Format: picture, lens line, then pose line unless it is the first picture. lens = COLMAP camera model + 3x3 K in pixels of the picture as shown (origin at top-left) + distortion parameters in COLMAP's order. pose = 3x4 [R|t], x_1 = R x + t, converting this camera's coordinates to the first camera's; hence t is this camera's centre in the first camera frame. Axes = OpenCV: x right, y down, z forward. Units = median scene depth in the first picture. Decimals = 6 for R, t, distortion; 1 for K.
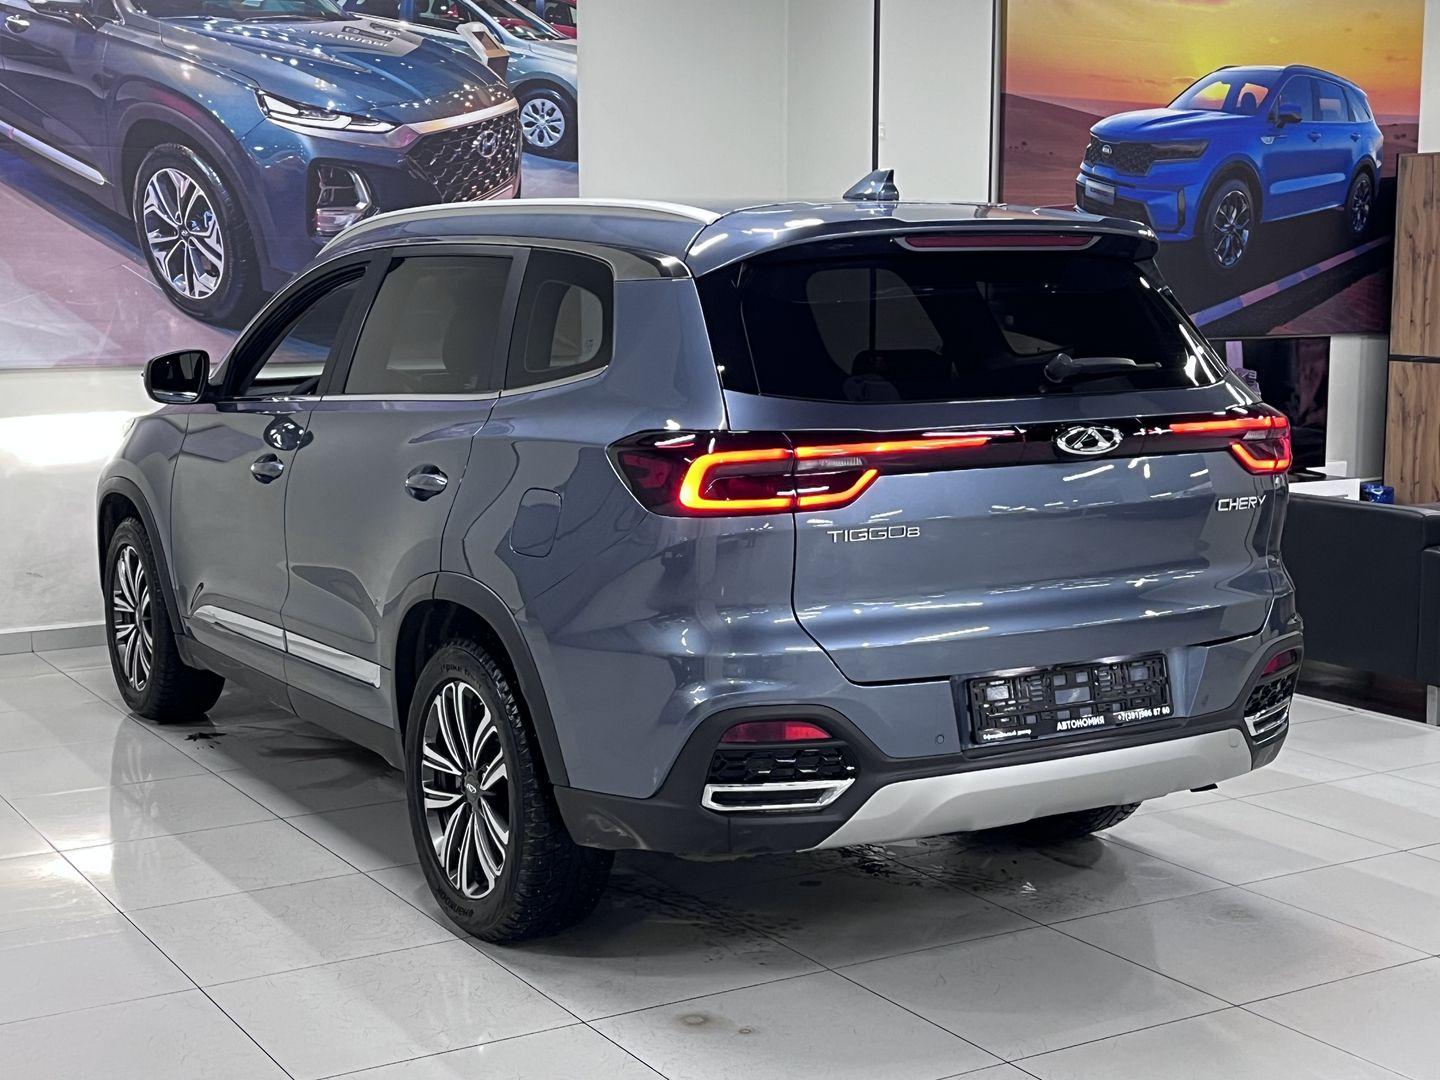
lens RADIAL K [[2046.1, 0, 690.6], [0, 2046.1, 539.3], [0, 0, 1]] dist [0.160640, -0.613345]
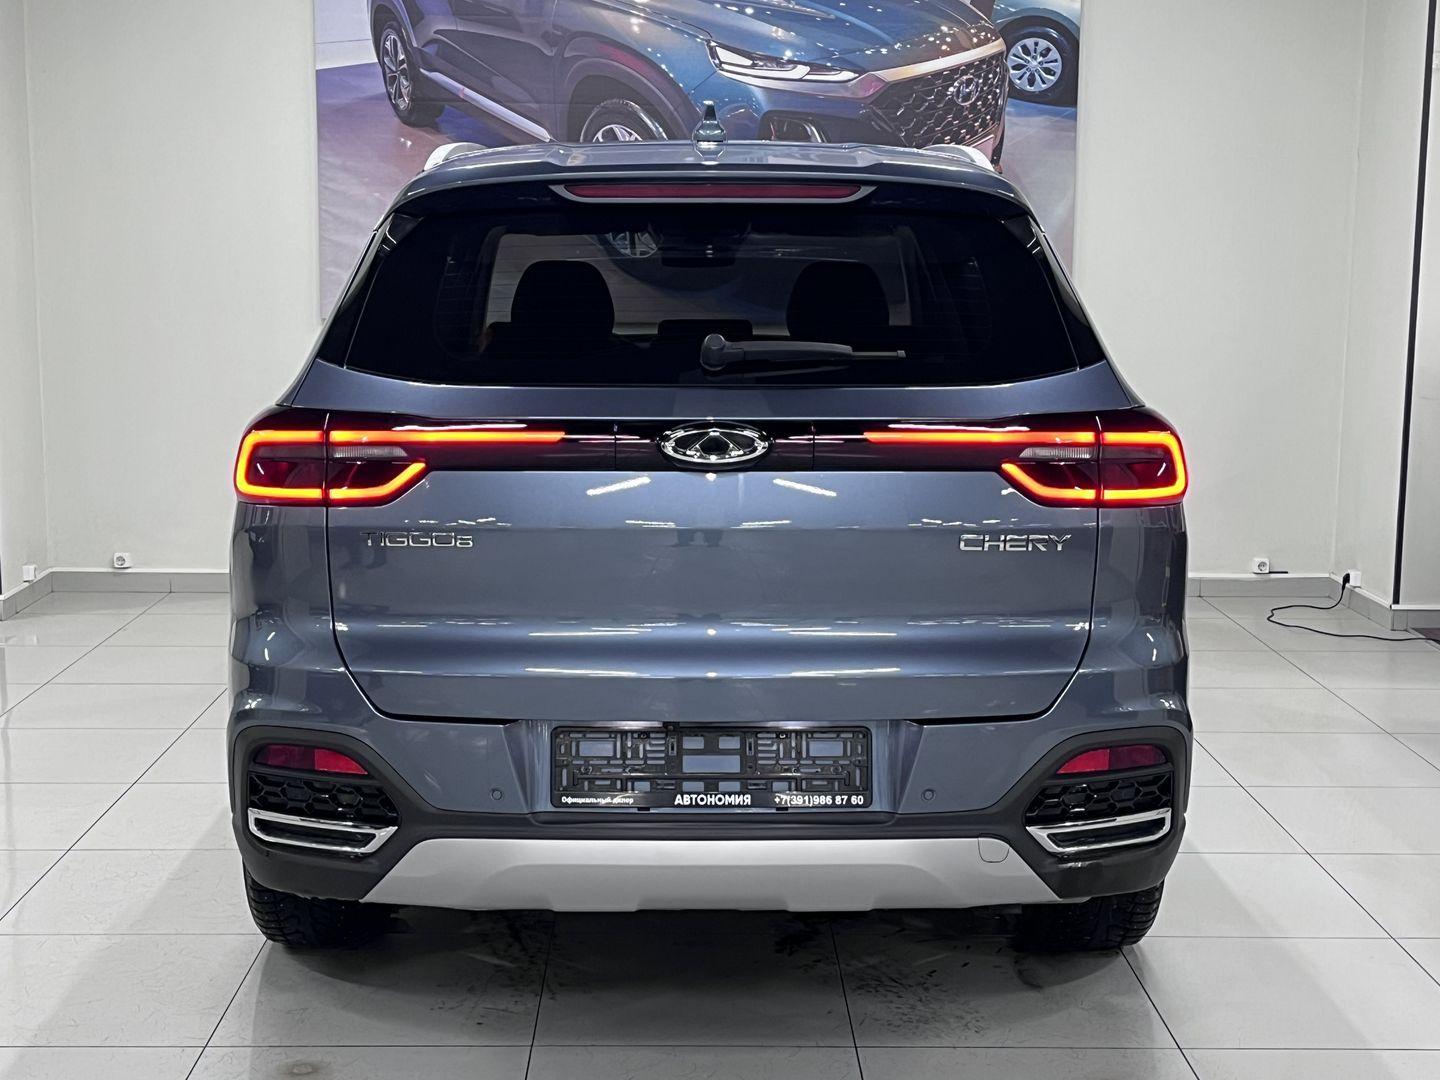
lens RADIAL K [[2046.1, 0, 690.6], [0, 2046.1, 539.3], [0, 0, 1]] dist [0.160640, -0.613345]
pose [[0.864713, 0.083534, -0.495272, 0.285806], [-0.074511, 0.996497, 0.037980, -0.020366], [0.496709, 0.004062, 0.867907, 0.155780]]
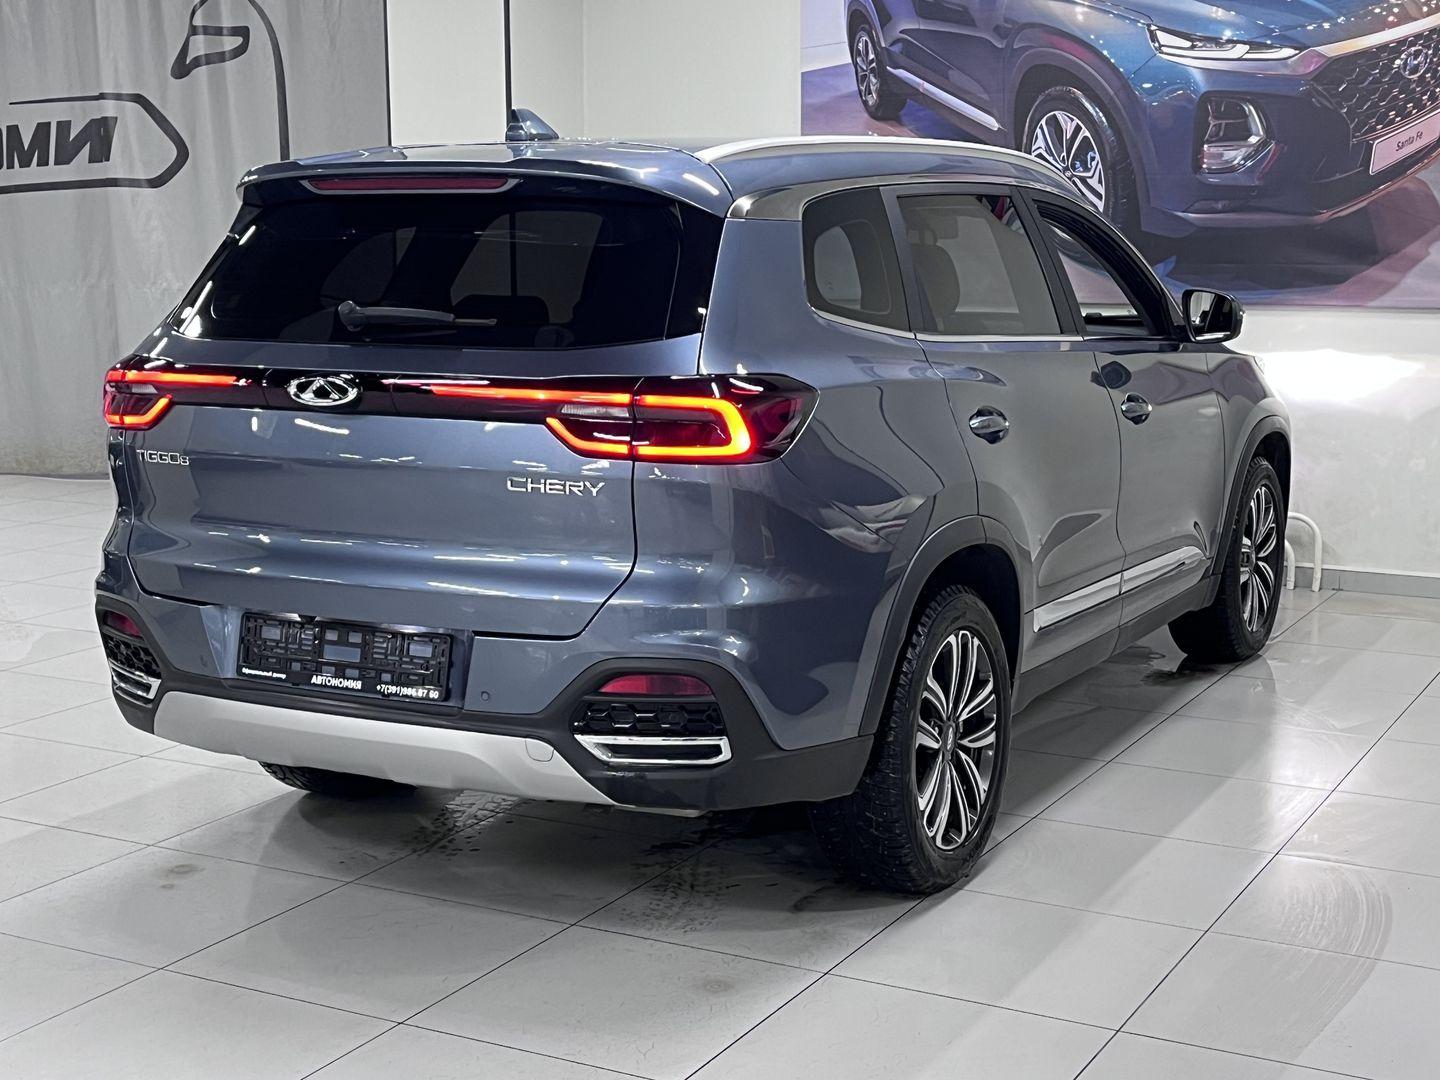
lens RADIAL K [[2033.0, 0, 712.8], [0, 2033.0, 538.8], [0, 0, 1]] dist [0.123777, -0.332445]
pose [[0.514466, 0.137620, -0.846396, 0.550048], [-0.110876, 0.989428, 0.093483, -0.044347], [0.850313, 0.045752, 0.524285, 0.324516]]
